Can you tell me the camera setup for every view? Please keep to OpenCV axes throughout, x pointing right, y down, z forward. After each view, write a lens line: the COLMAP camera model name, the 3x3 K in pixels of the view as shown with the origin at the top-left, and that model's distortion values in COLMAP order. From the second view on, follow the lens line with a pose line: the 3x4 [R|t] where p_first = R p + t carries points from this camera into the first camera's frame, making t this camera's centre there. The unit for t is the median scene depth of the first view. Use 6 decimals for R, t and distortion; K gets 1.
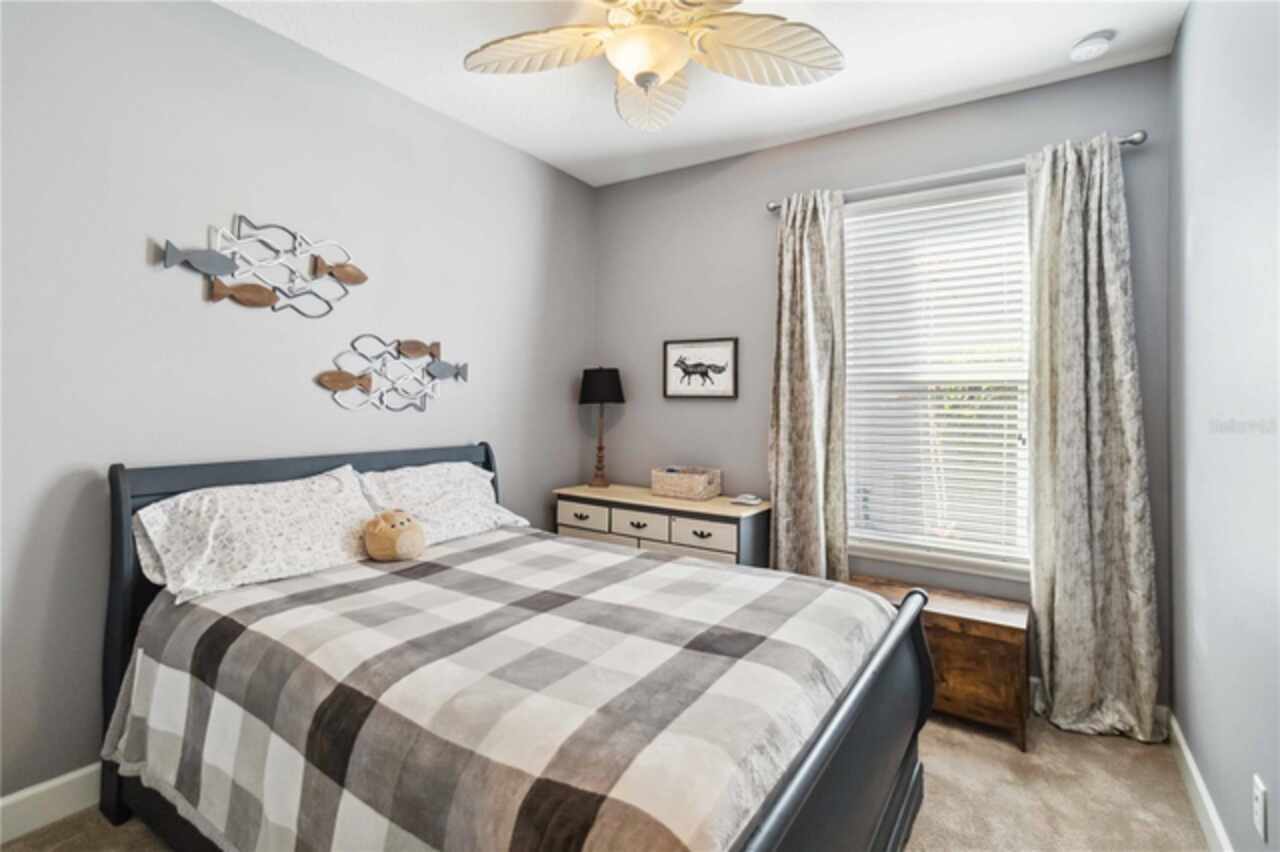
lens RADIAL K [[601.7, 0, 619.7], [0, 601.7, 423.7], [0, 0, 1]] dist [-0.000926, -0.000050]
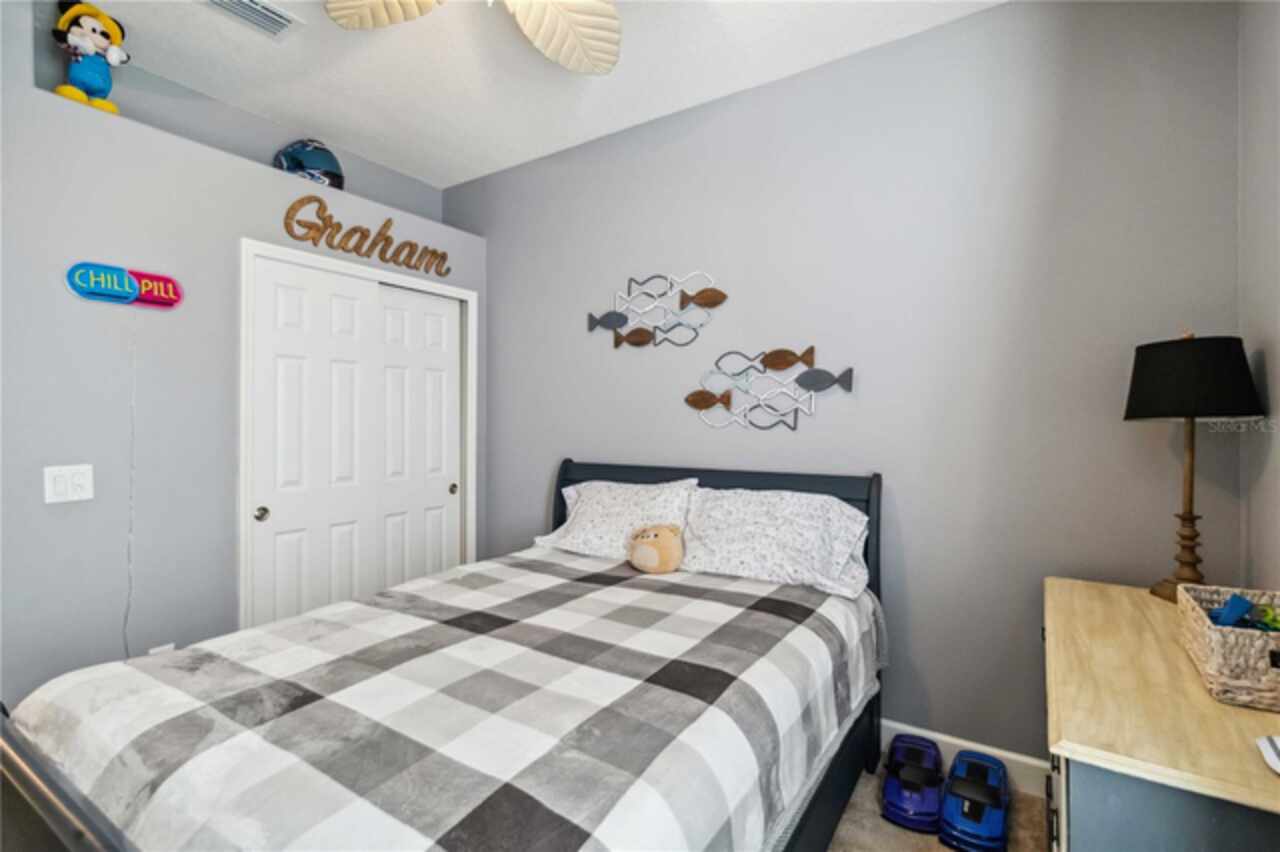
lens RADIAL K [[601.7, 0, 619.7], [0, 601.7, 423.7], [0, 0, 1]] dist [-0.000926, -0.000050]
pose [[0.027163, 0.000798, -0.999631, 0.602660], [-0.030825, 0.999525, -0.000040, -0.024420], [0.999156, 0.030814, 0.027174, 0.827331]]
